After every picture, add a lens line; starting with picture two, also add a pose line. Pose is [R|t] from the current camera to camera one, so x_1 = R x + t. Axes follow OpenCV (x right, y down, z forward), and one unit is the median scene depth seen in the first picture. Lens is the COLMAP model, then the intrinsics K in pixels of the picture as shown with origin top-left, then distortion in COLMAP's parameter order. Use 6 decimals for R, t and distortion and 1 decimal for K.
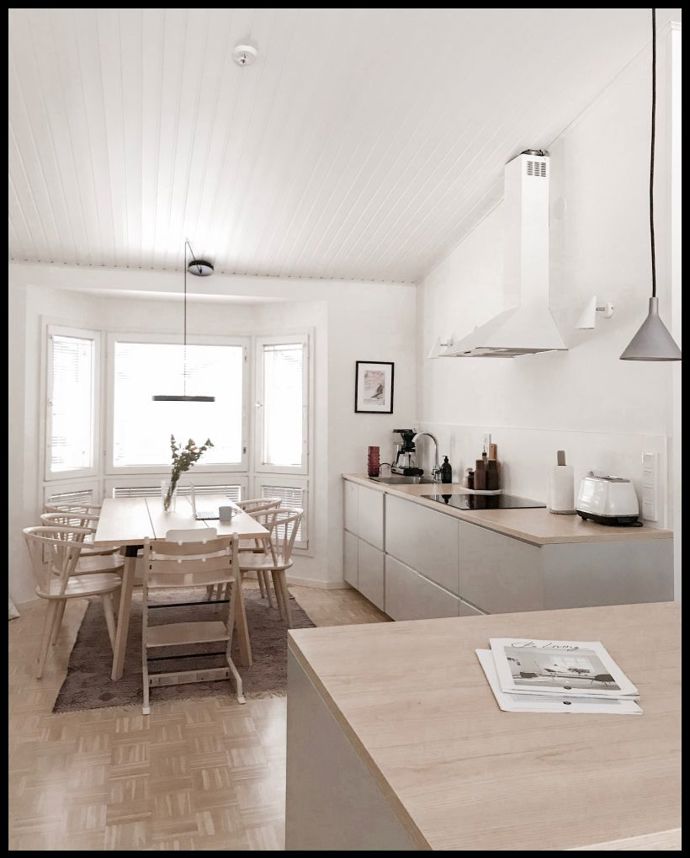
lens RADIAL K [[719.1, 0, 345.3], [0, 719.1, 402.4], [0, 0, 1]] dist [0.068641, -0.001112]
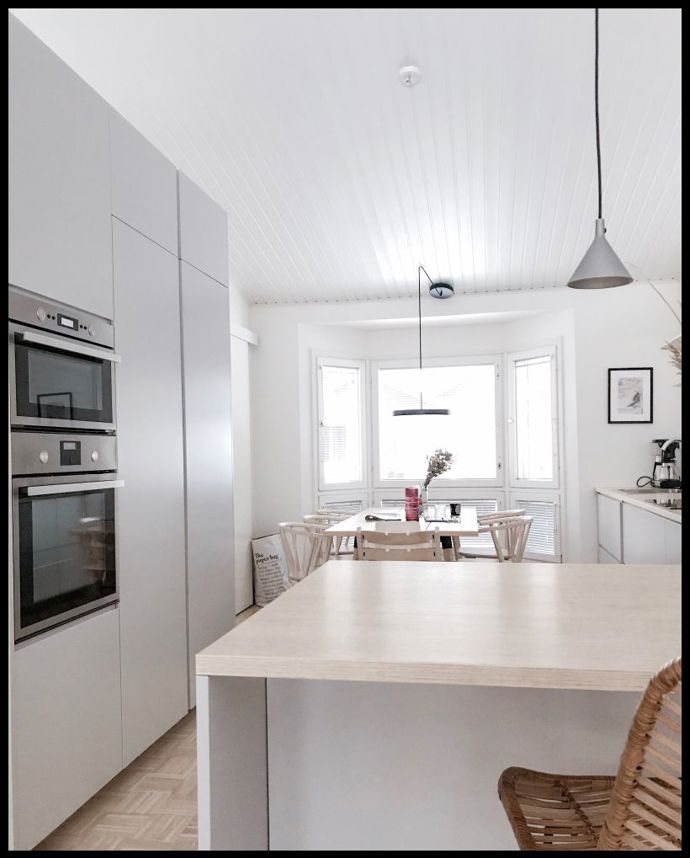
lens RADIAL K [[714.9, 0, 346.8], [0, 714.9, 457.8], [0, 0, 1]] dist [0.066692, -0.001660]
pose [[0.895795, -0.019618, -0.444034, 0.127222], [0.028994, 0.999477, 0.014334, 0.036138], [0.443520, -0.025715, 0.895895, -0.008776]]
